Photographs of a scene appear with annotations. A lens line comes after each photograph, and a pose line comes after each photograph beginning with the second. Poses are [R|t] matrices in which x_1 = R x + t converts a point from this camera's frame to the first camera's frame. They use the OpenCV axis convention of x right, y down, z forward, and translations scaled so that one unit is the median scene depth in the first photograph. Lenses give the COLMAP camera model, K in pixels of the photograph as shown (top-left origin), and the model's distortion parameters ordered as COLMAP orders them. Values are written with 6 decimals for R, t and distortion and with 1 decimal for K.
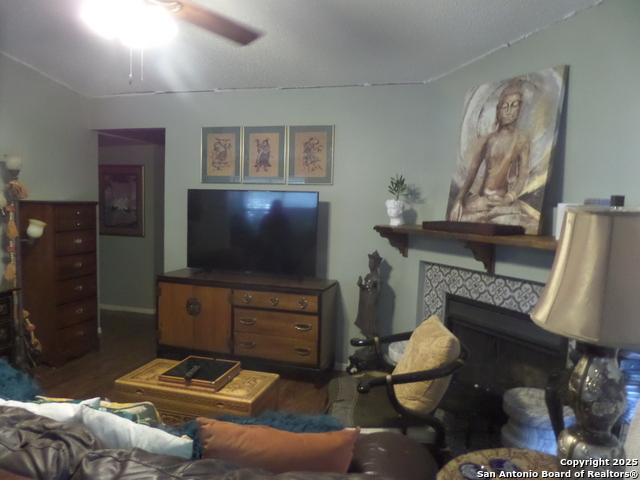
lens RADIAL K [[471.2, 0, 320.0], [0, 471.2, 240.0], [0, 0, 1]] dist [0.001273, -0.000020]
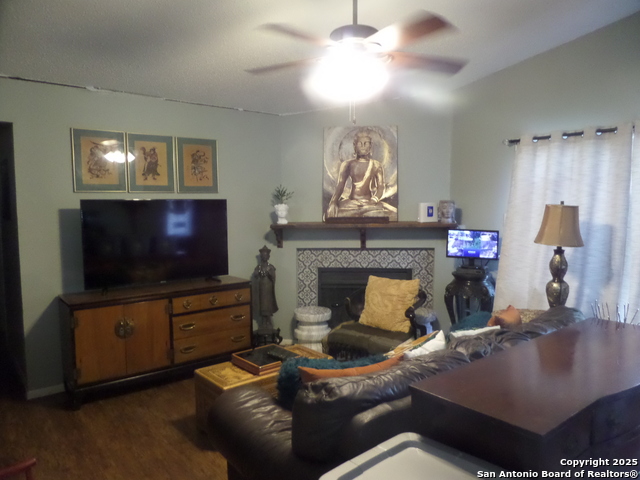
lens RADIAL K [[471.2, 0, 320.0], [0, 471.2, 240.0], [0, 0, 1]] dist [0.001273, -0.000020]
pose [[0.564843, -0.094571, 0.819761, -0.859657], [0.096448, 0.994169, 0.048235, -0.039164], [-0.819543, 0.051820, 0.570670, 0.174272]]
